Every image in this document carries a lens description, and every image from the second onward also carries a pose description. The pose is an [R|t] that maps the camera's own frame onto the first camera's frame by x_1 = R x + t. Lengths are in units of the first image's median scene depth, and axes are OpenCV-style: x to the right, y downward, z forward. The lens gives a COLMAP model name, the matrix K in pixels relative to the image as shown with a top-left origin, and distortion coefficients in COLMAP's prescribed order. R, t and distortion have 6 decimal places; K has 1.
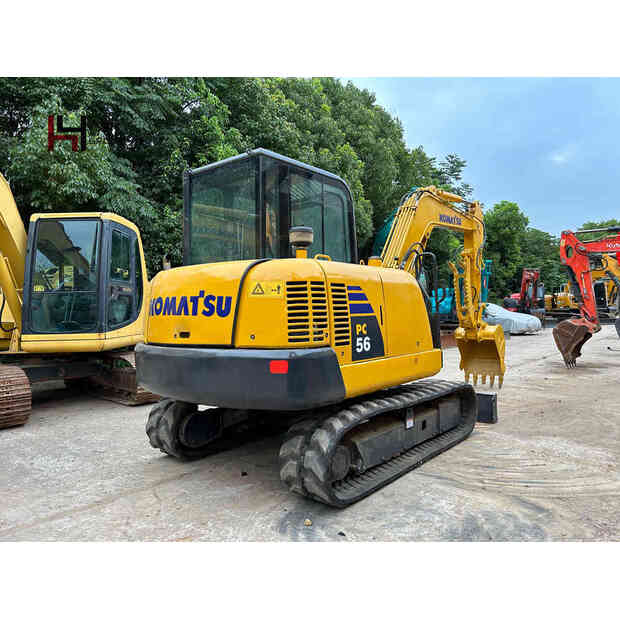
lens RADIAL K [[469.0, 0, 310.0], [0, 469.0, 310.0], [0, 0, 1]] dist [0.005792, -0.007532]
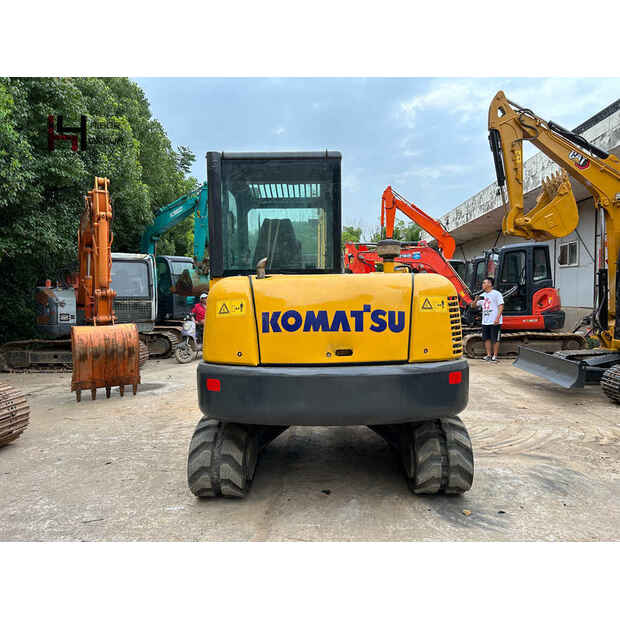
lens RADIAL K [[469.0, 0, 310.0], [0, 469.0, 310.0], [0, 0, 1]] dist [0.005792, -0.007532]
pose [[0.779149, -0.014106, 0.626679, -0.915097], [-0.001078, 0.999715, 0.023843, -0.053493], [-0.626837, -0.019253, 0.778912, 0.341297]]
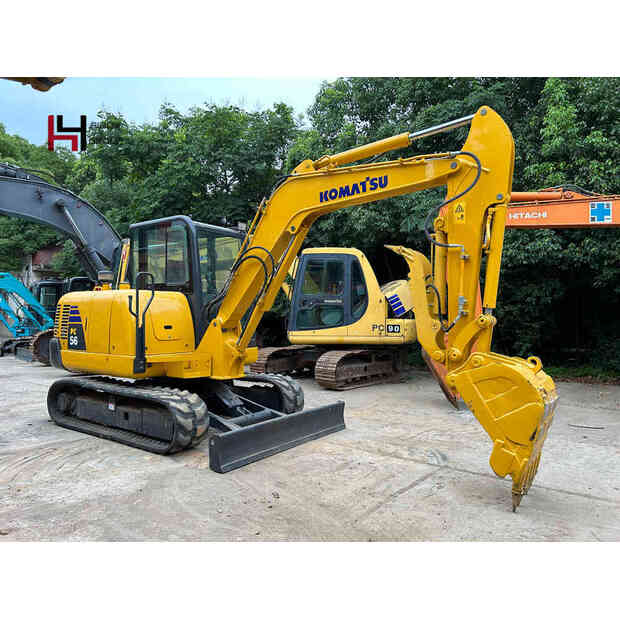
lens RADIAL K [[469.0, 0, 310.0], [0, 469.0, 310.0], [0, 0, 1]] dist [0.005792, -0.007532]
pose [[0.069073, 0.012304, -0.997536, 1.995086], [-0.001781, 0.999924, 0.012210, -0.063075], [0.997610, 0.000933, 0.069090, 1.861473]]
